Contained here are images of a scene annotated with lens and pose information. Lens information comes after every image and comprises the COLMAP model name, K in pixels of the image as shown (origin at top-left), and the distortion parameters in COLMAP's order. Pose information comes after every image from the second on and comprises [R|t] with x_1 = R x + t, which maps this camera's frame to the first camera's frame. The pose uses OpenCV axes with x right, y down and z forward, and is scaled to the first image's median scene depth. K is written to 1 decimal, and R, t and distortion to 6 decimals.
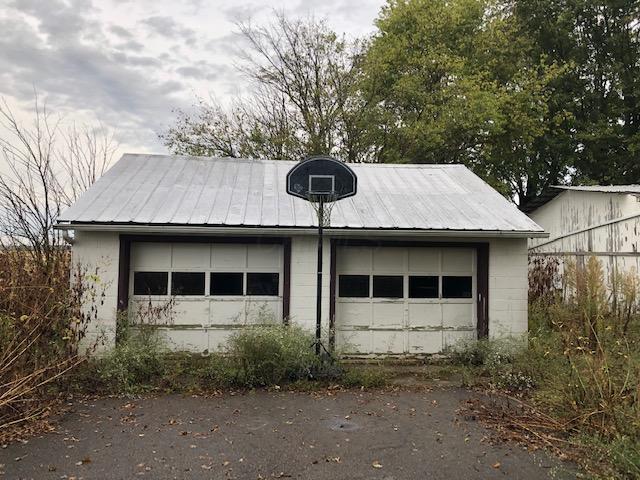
lens RADIAL K [[530.2, 0, 319.9], [0, 530.2, 239.3], [0, 0, 1]] dist [-0.005523, 0.002033]
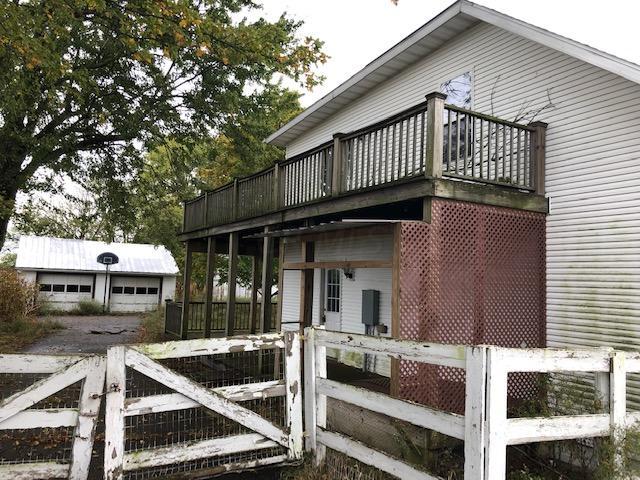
lens RADIAL K [[530.2, 0, 320.9], [0, 530.2, 242.7], [0, 0, 1]] dist [-0.005523, 0.002033]
pose [[0.924604, 0.050536, 0.377564, -0.019057], [-0.036404, 0.998347, -0.044479, -0.093805], [-0.379187, 0.027381, 0.924915, -2.336755]]
